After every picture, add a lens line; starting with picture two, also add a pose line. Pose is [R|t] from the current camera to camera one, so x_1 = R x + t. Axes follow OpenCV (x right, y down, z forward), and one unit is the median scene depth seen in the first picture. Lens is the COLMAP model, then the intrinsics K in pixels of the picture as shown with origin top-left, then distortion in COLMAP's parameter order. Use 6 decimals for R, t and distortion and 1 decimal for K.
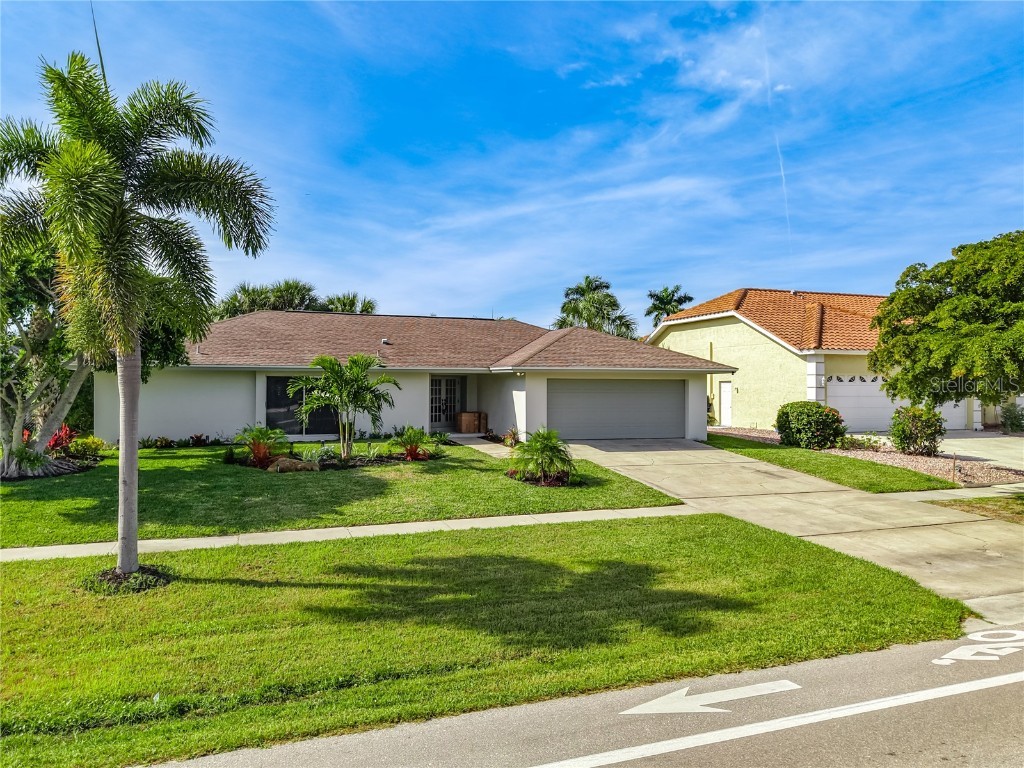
lens RADIAL K [[712.1, 0, 512.0], [0, 712.1, 384.0], [0, 0, 1]] dist [0.019408, -0.002085]
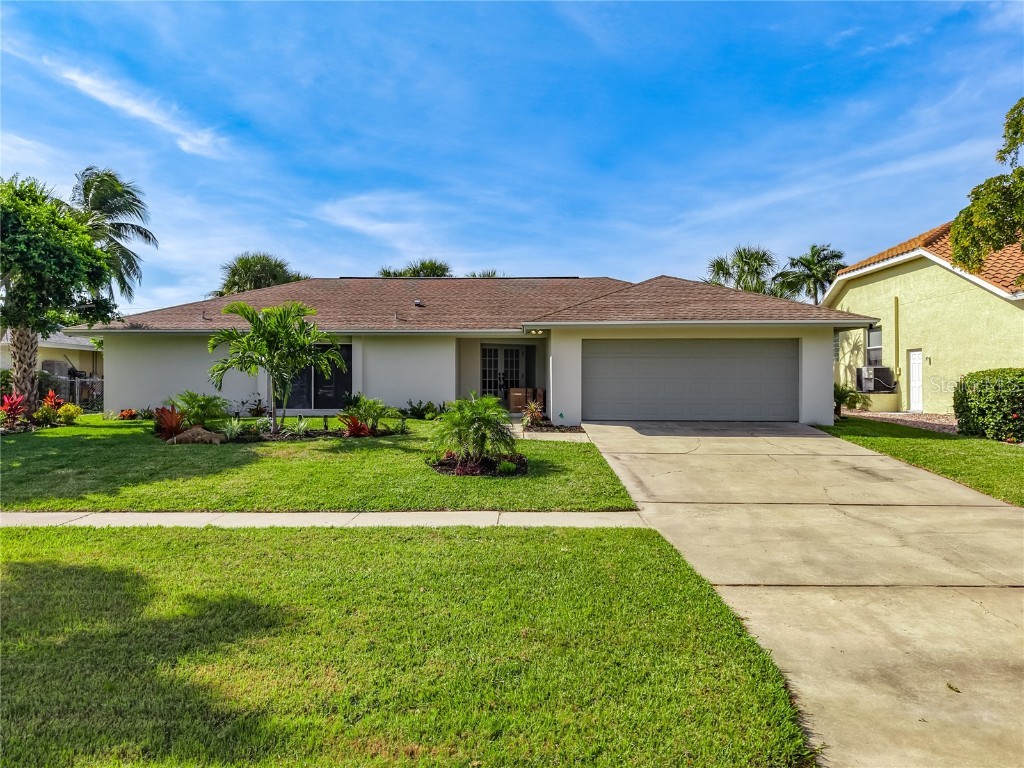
lens RADIAL K [[694.3, 0, 512.1], [0, 694.3, 390.1], [0, 0, 1]] dist [-0.003902, 0.002941]
pose [[0.931985, -0.000947, -0.362496, 0.175689], [0.005141, 0.999931, 0.010605, 0.027909], [0.362461, -0.011747, 0.931925, 0.201159]]
